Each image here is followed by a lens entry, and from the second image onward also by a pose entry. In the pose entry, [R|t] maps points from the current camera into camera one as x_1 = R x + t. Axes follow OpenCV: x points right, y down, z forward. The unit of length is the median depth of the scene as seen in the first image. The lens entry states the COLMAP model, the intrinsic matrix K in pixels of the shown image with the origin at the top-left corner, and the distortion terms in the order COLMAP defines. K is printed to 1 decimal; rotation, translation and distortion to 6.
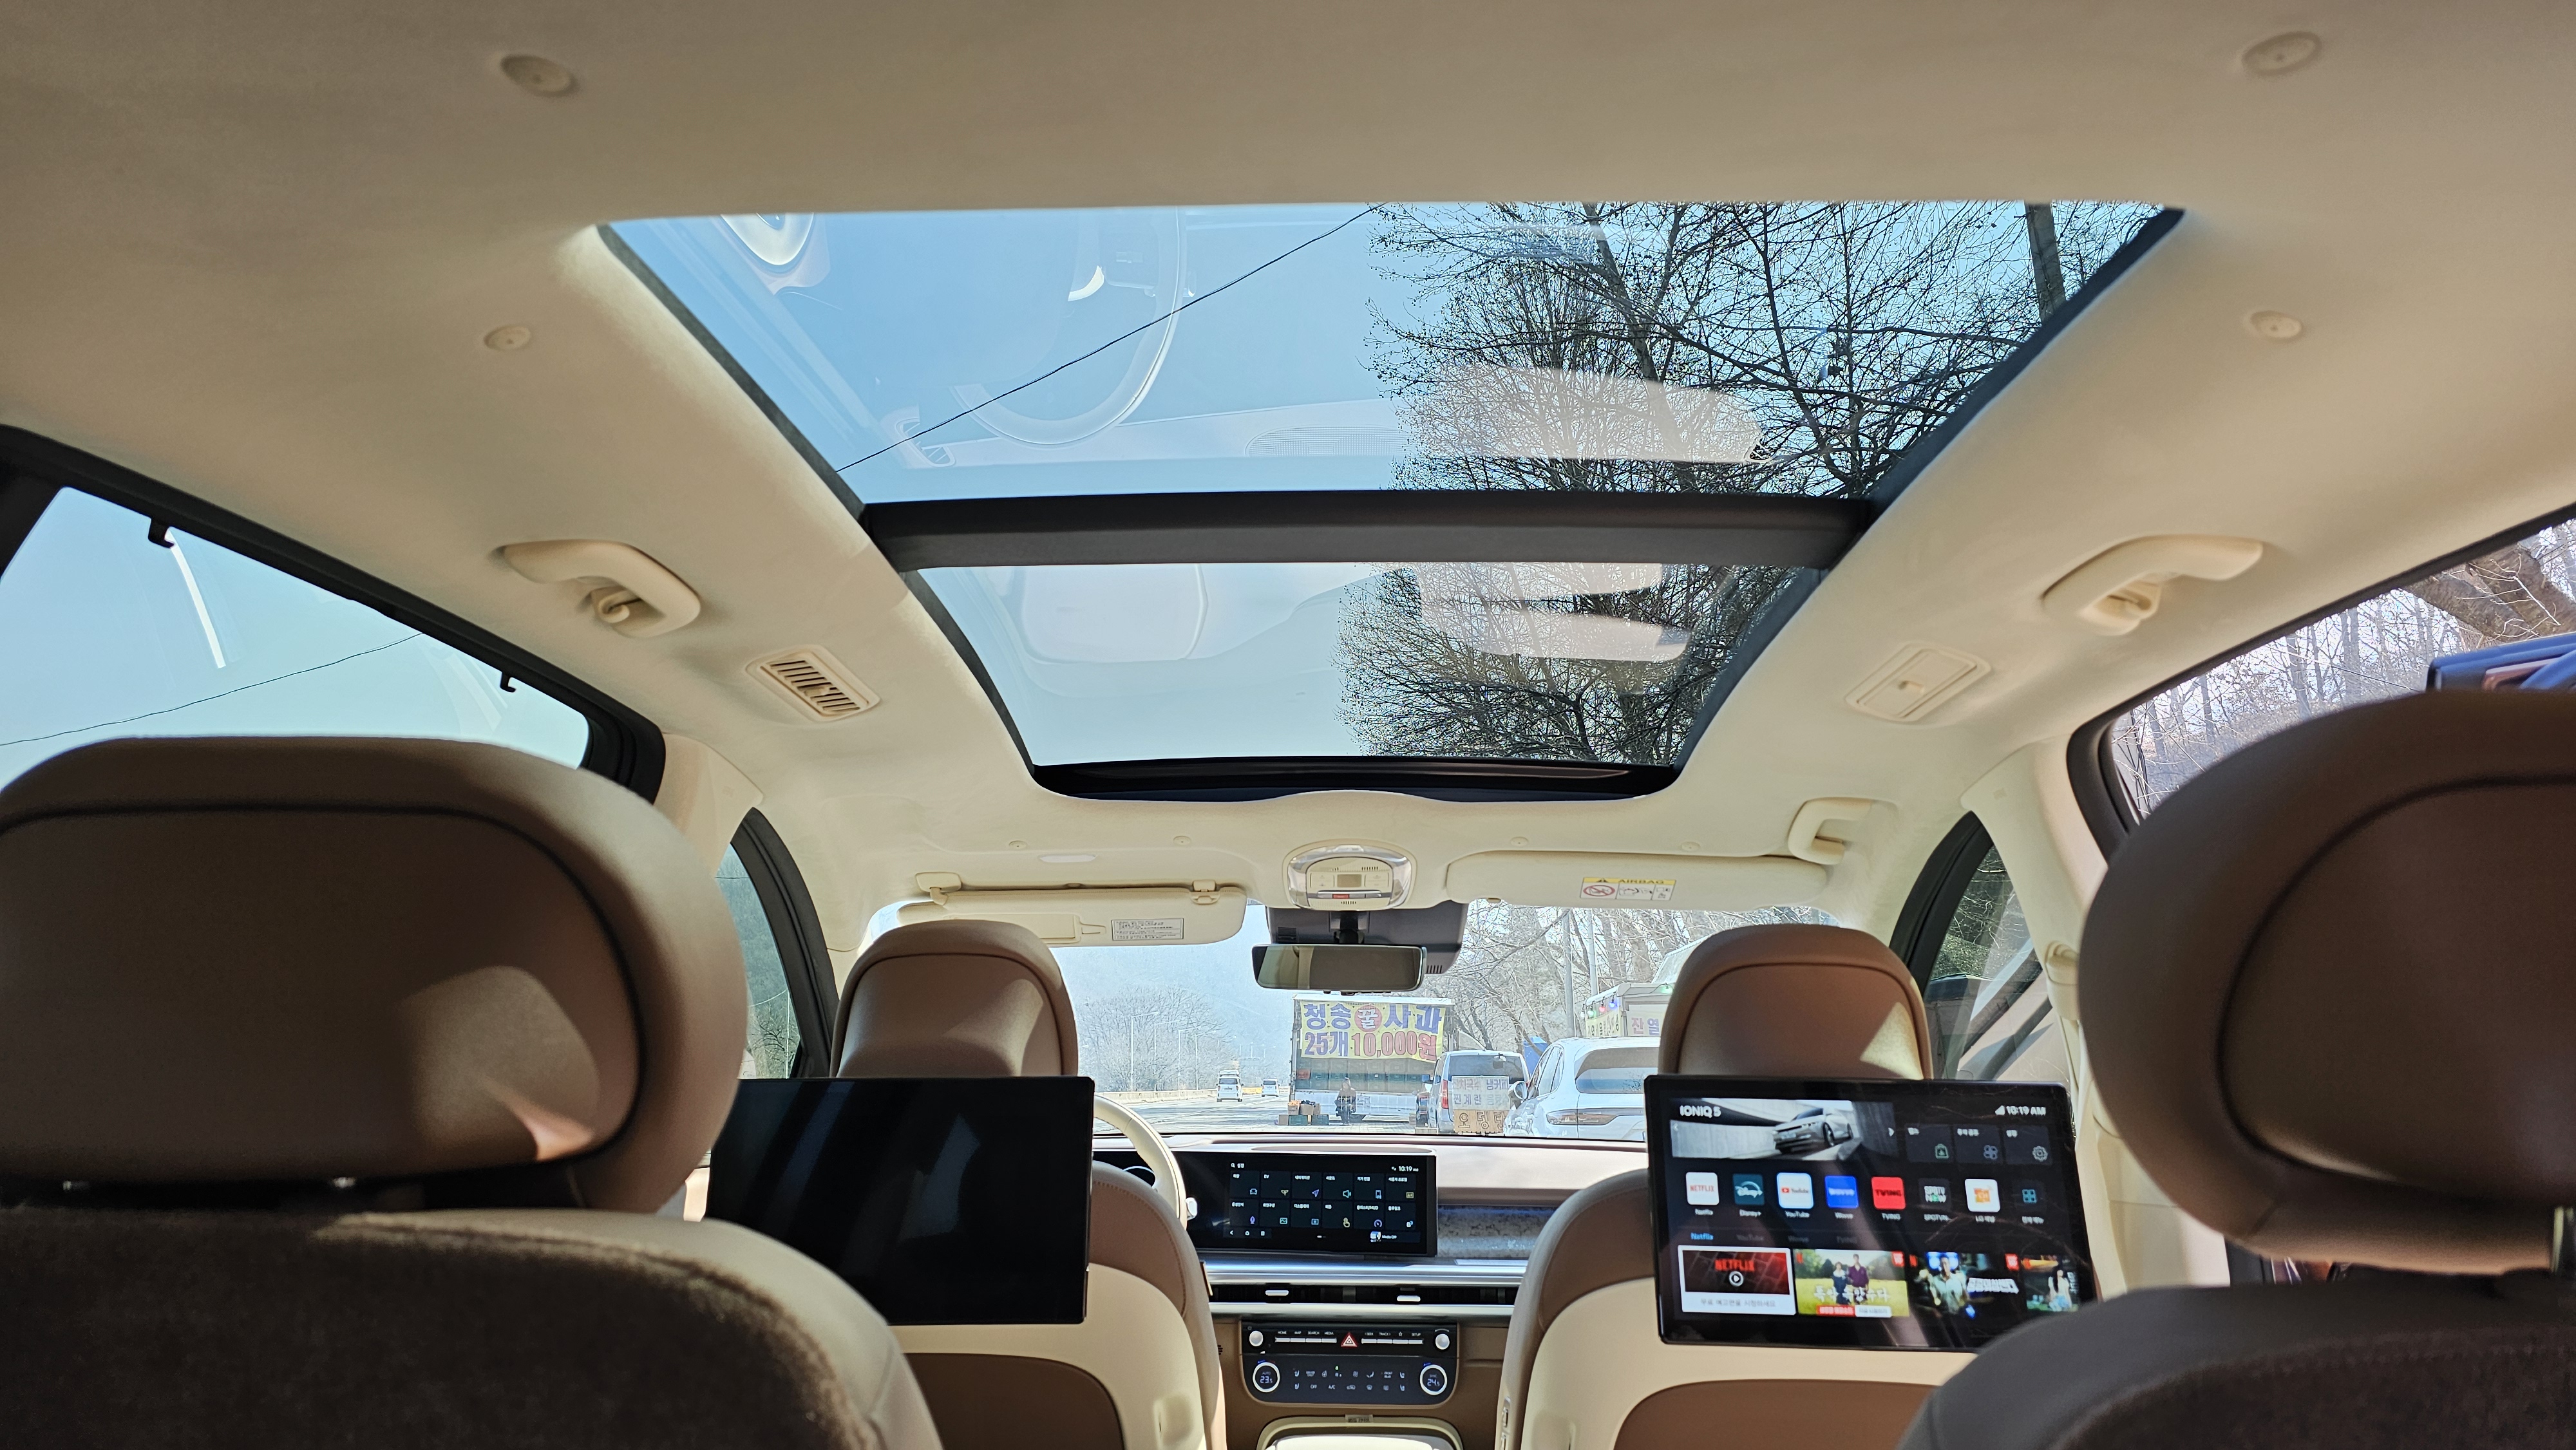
lens RADIAL K [[1728.6, 0, 1265.1], [0, 1728.6, 737.5], [0, 0, 1]] dist [0.067702, -0.000893]
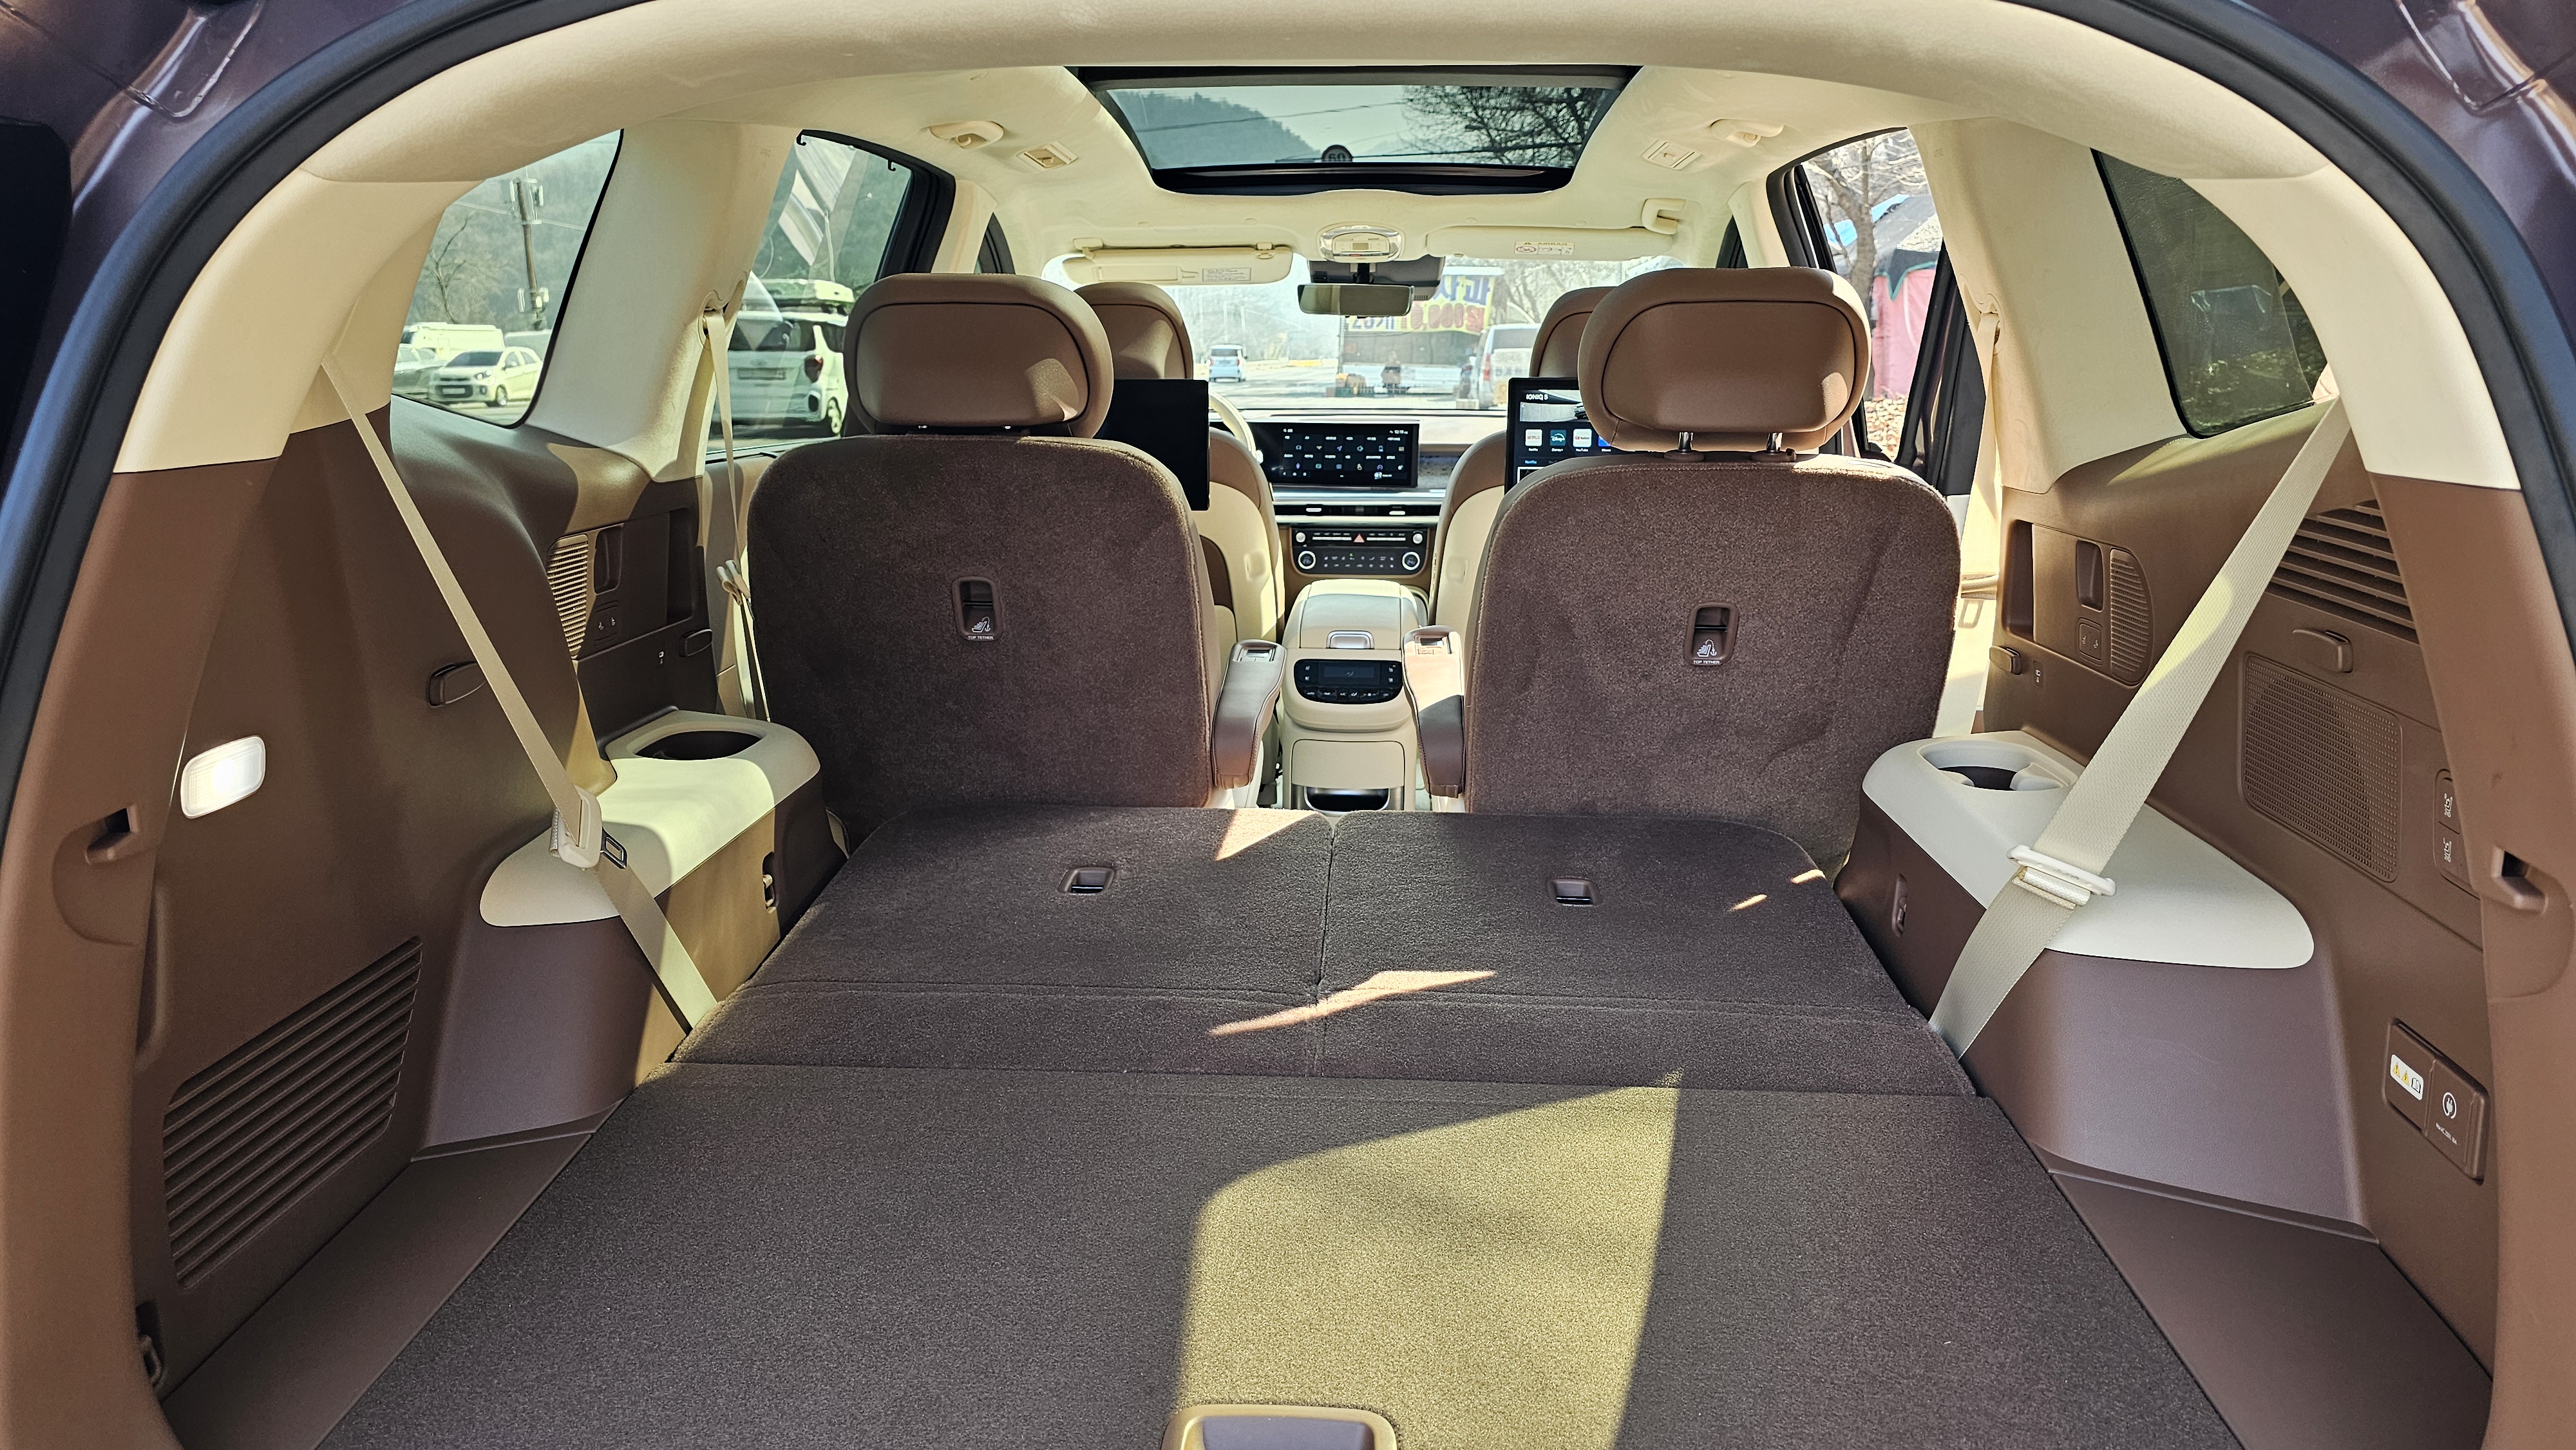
lens RADIAL K [[1728.6, 0, 1265.1], [0, 1728.6, 737.5], [0, 0, 1]] dist [0.067702, -0.000893]
pose [[0.999627, 0.000297, -0.027304, 0.005788], [0.010698, 0.915740, 0.401629, -0.124506], [0.025123, -0.401771, 0.915395, -0.529364]]
